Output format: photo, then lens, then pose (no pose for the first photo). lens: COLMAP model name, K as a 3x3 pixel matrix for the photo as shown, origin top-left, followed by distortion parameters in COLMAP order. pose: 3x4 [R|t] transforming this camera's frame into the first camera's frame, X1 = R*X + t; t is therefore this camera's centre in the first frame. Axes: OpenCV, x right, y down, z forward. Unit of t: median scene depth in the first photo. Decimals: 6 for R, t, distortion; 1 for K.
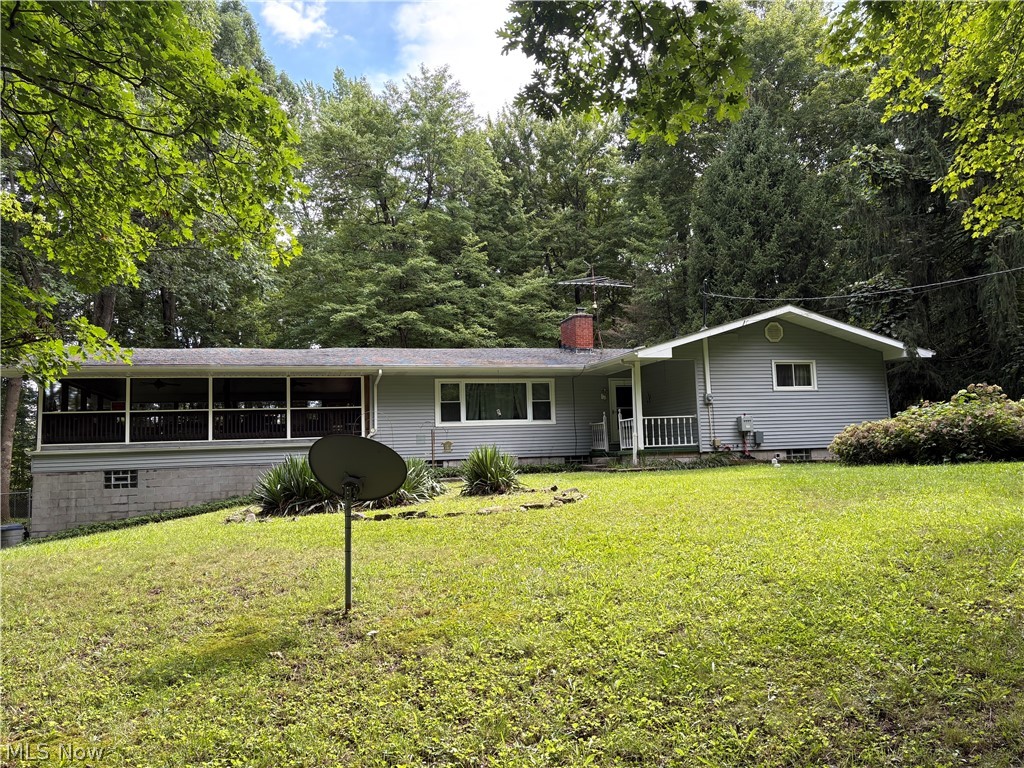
lens RADIAL K [[772.2, 0, 517.6], [0, 772.2, 380.4], [0, 0, 1]] dist [0.036861, -0.028847]
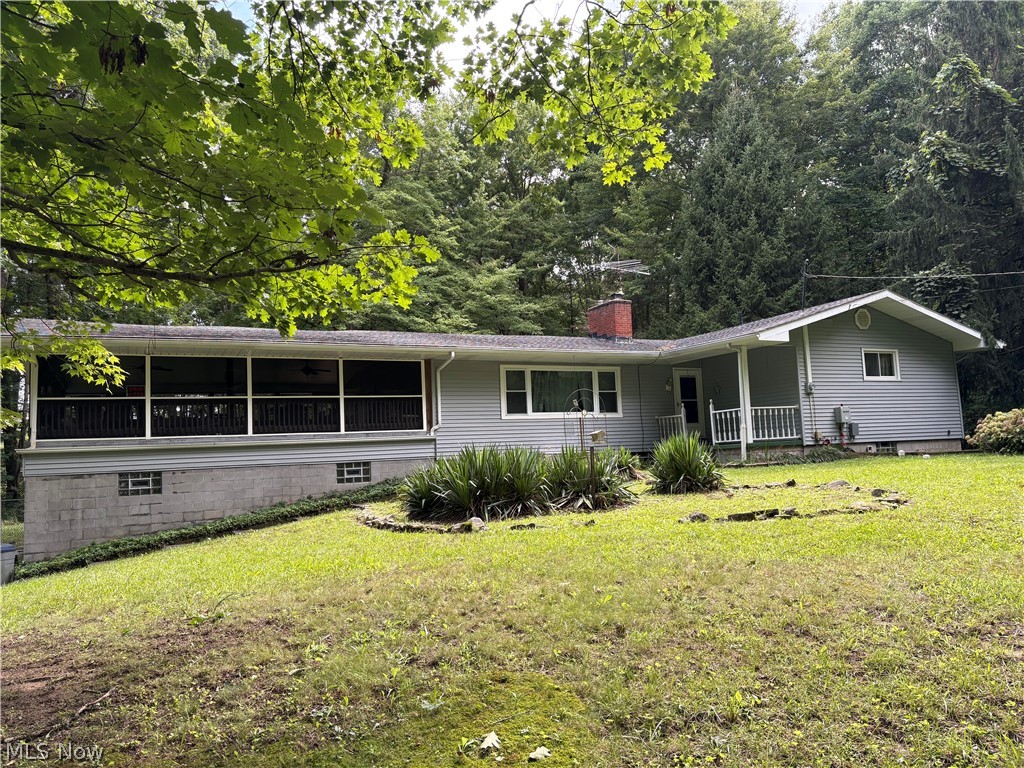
lens RADIAL K [[772.2, 0, 507.7], [0, 772.2, 386.4], [0, 0, 1]] dist [0.036861, -0.028847]
pose [[0.982364, 0.007640, 0.186825, -0.278866], [-0.007251, 0.999970, -0.002763, 0.026541], [-0.186840, 0.001360, 0.982389, 0.148108]]
